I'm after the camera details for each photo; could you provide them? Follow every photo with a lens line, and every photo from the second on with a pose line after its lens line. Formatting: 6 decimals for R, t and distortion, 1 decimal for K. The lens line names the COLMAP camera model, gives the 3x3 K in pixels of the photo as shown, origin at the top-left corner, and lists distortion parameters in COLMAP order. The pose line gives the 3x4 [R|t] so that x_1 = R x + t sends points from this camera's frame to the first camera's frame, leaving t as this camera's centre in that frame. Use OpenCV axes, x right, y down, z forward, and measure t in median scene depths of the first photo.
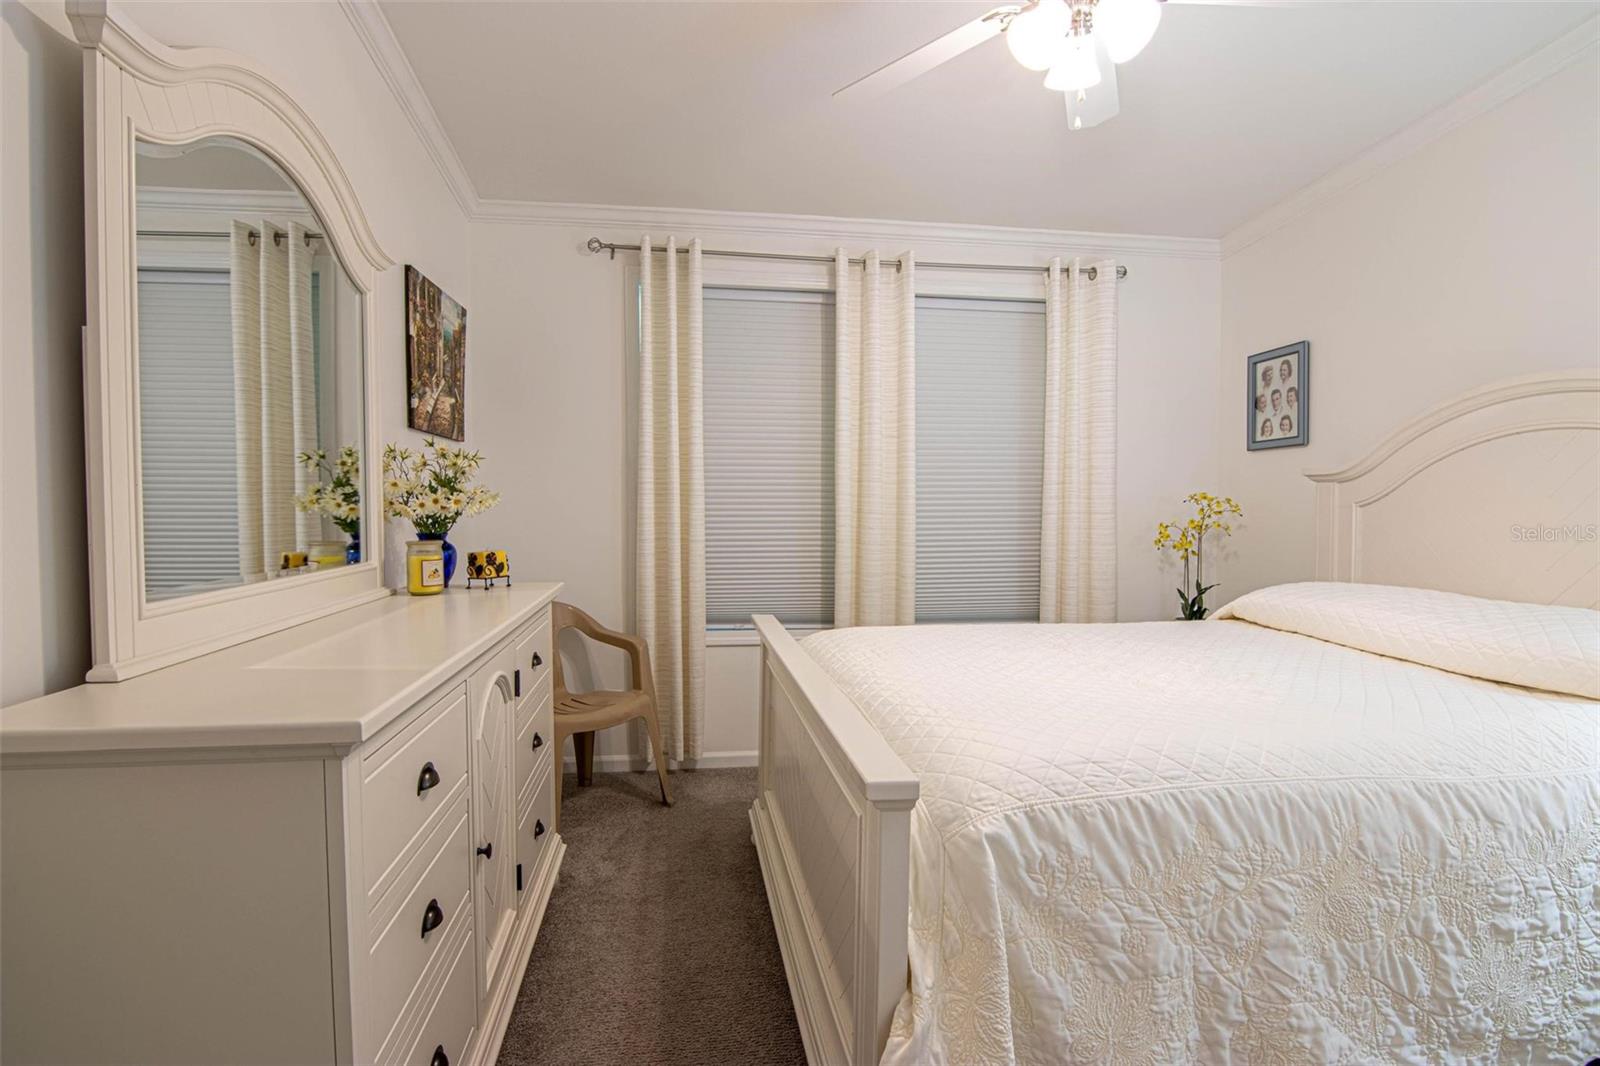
lens RADIAL K [[814.1, 0, 793.3], [0, 814.1, 538.0], [0, 0, 1]] dist [-0.006369, -0.009829]
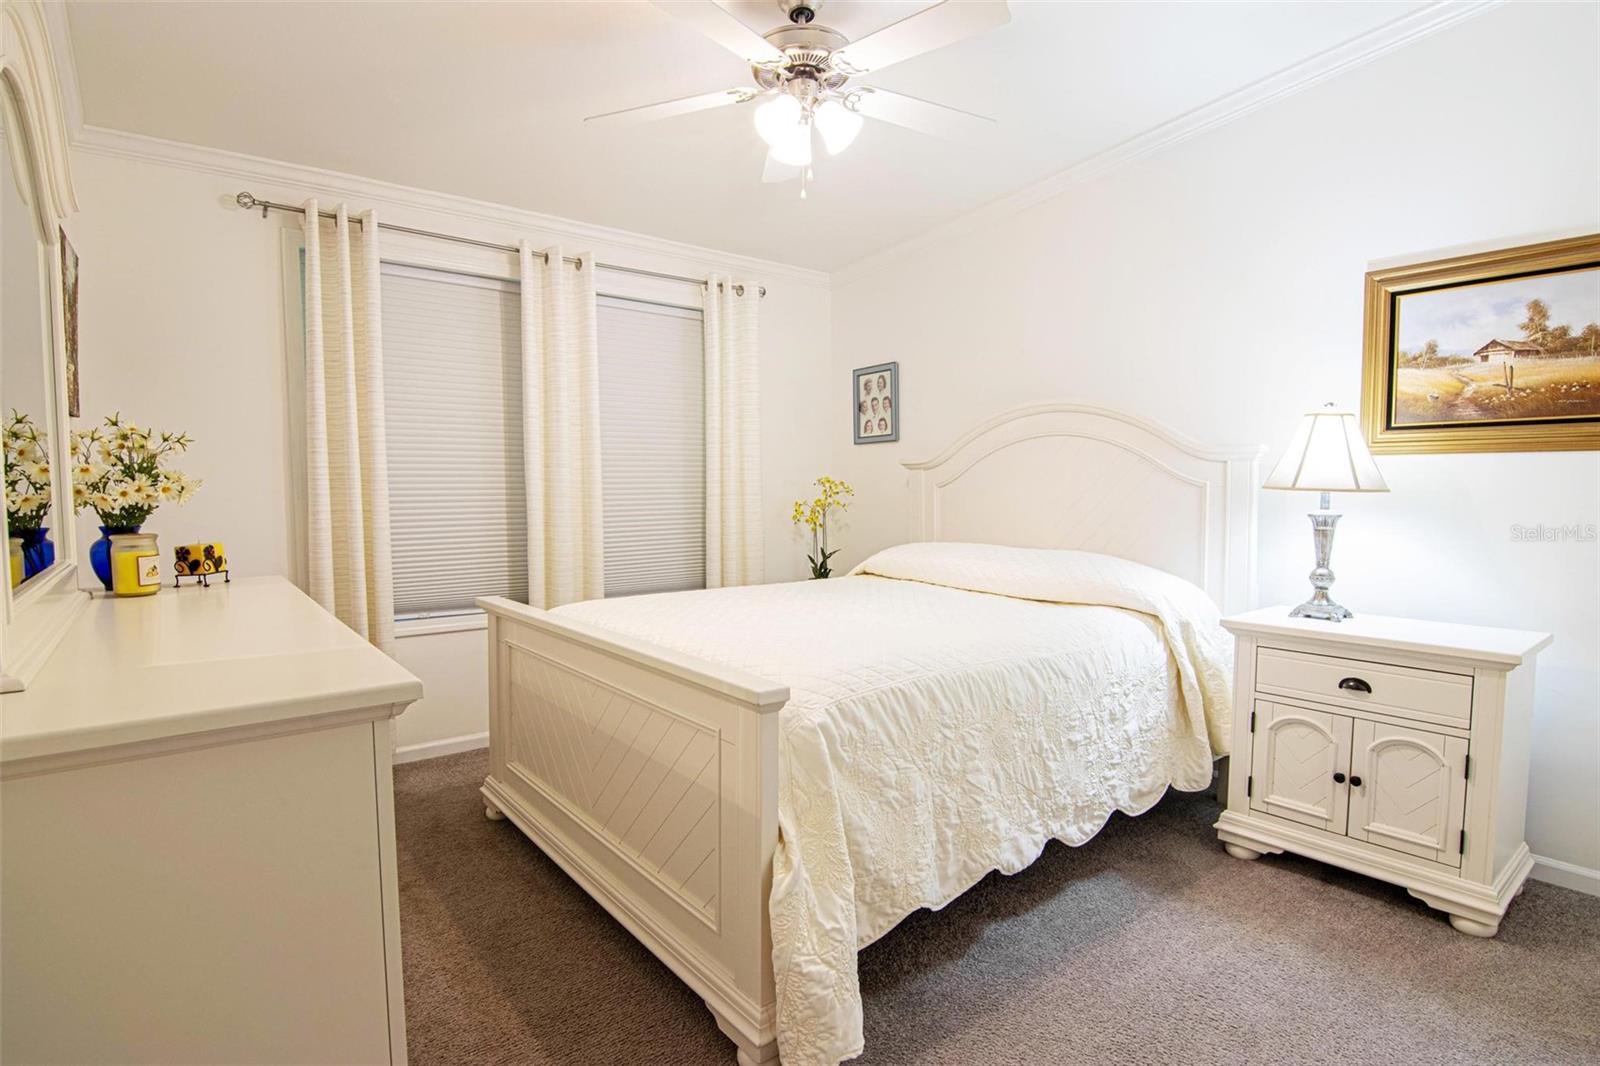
lens RADIAL K [[814.1, 0, 793.3], [0, 814.1, 538.0], [0, 0, 1]] dist [-0.006369, -0.009829]
pose [[0.869098, -0.037290, 0.493233, -0.188355], [0.027812, 0.999261, 0.026542, 0.003329], [-0.493858, -0.009349, 0.869492, -0.075474]]
